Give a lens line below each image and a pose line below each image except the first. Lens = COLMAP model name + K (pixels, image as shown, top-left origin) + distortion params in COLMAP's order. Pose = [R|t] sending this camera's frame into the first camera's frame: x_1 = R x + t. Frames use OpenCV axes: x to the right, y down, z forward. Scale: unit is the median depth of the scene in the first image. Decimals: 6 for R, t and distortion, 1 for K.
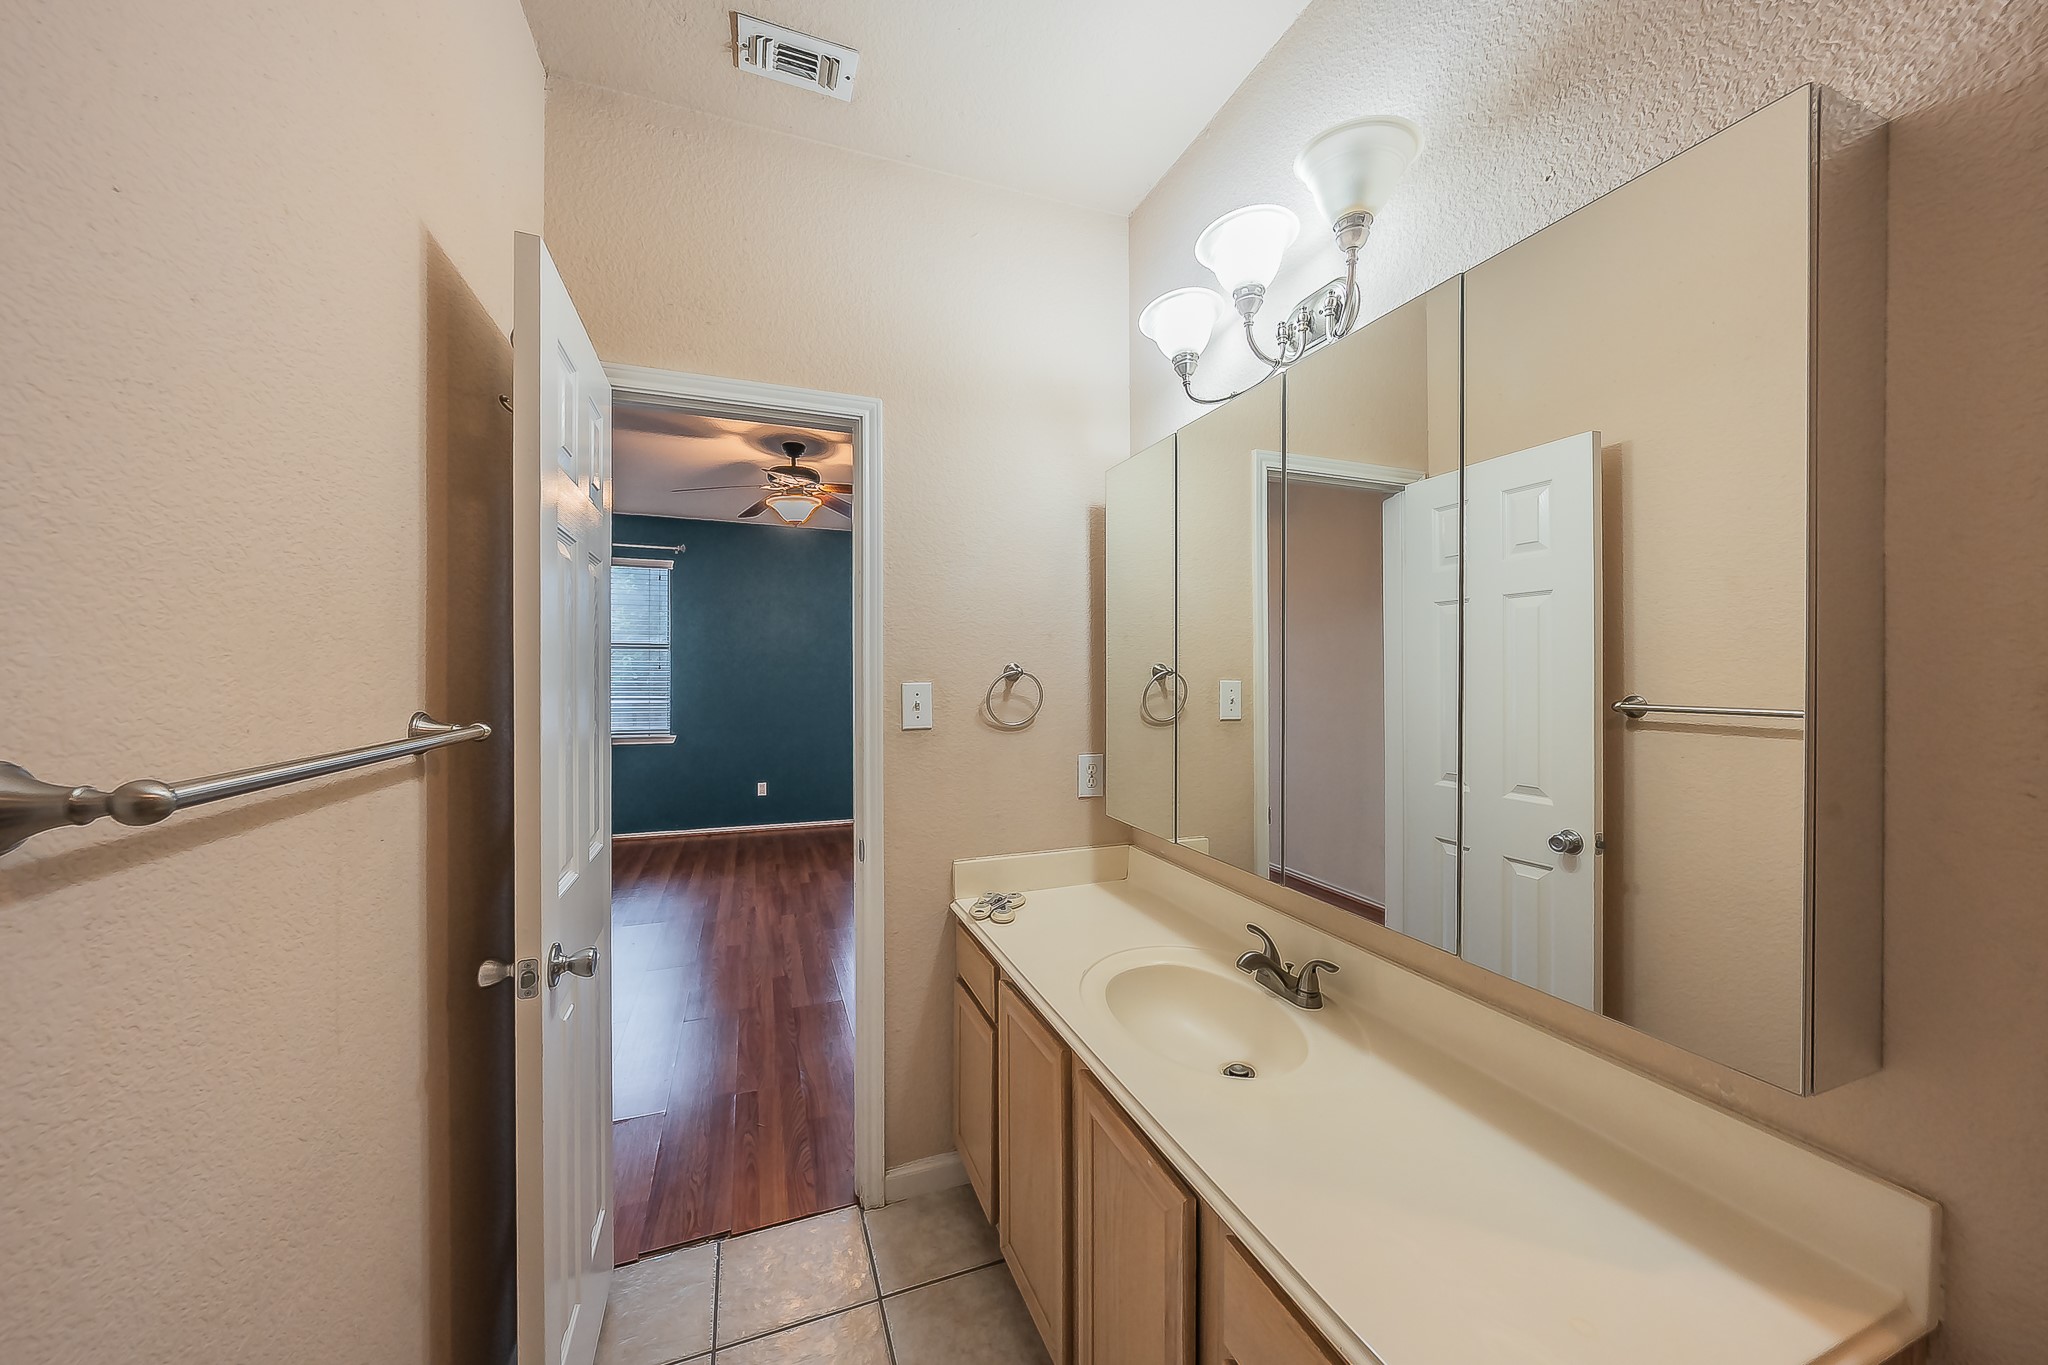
lens RADIAL K [[714.3, 0, 1024.0], [0, 714.3, 682.5], [0, 0, 1]] dist [0.000169, -0.000004]
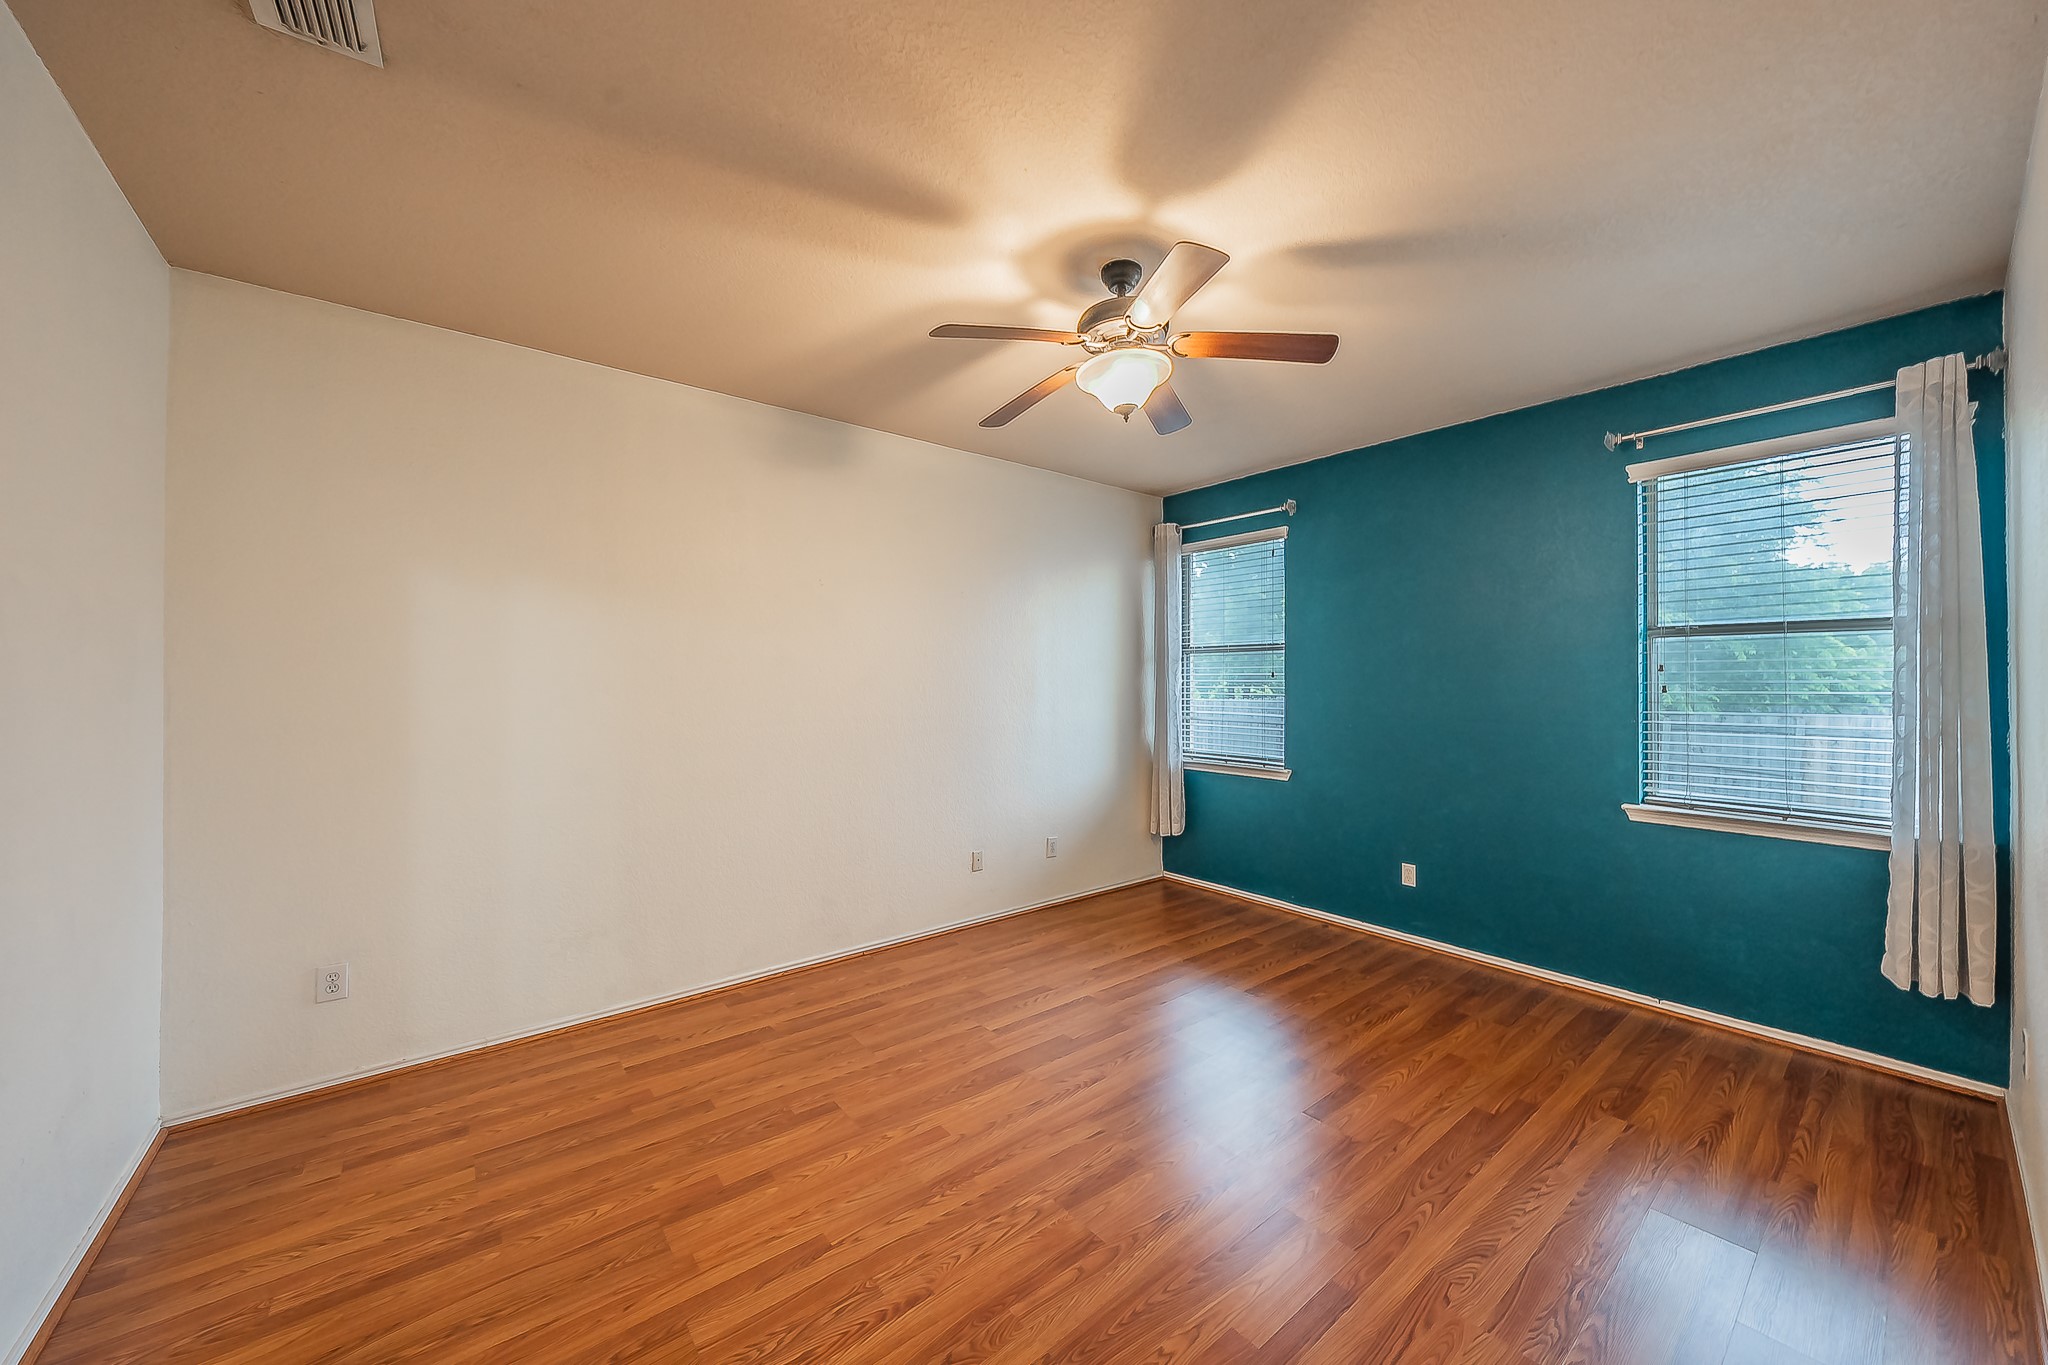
lens RADIAL K [[734.3, 0, 1024.0], [0, 734.3, 682.5], [0, 0, 1]] dist [0.000632, 0.000031]
pose [[0.311457, -0.005324, -0.950245, 0.206388], [-0.007579, 0.999939, -0.008087, -0.009356], [0.950230, 0.009721, 0.311397, 0.833875]]
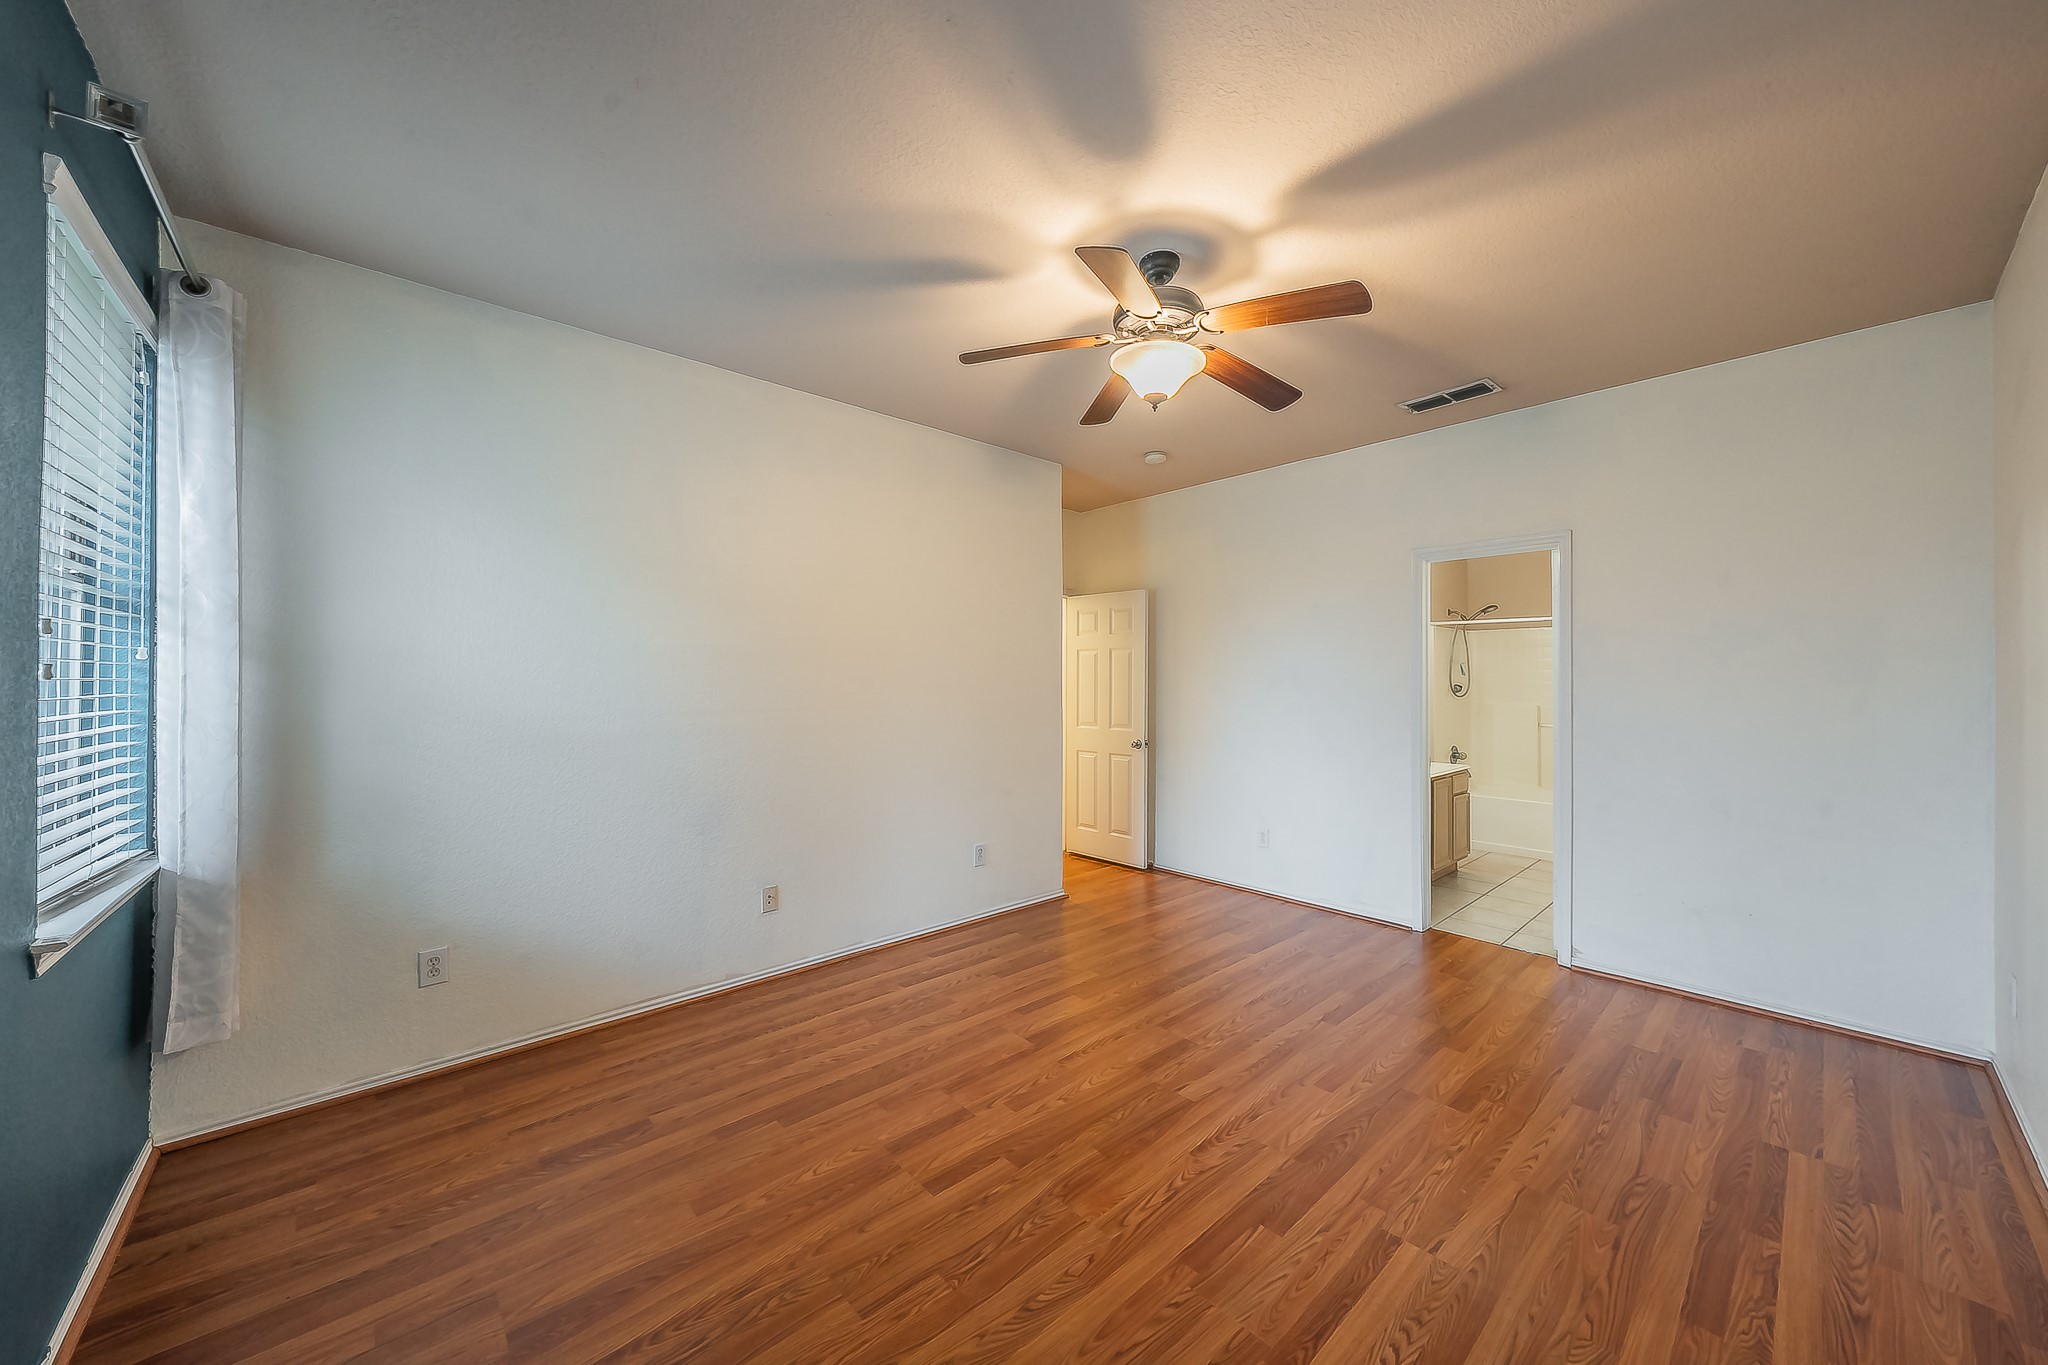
lens RADIAL K [[715.7, 0, 1003.6], [0, 715.7, 679.7], [0, 0, 1]] dist [-0.001982, 0.000004]
pose [[-0.339760, -0.001876, 0.940510, -0.883893], [0.006928, 0.999966, 0.004497, -0.010631], [-0.940487, 0.008043, -0.339736, 1.437484]]
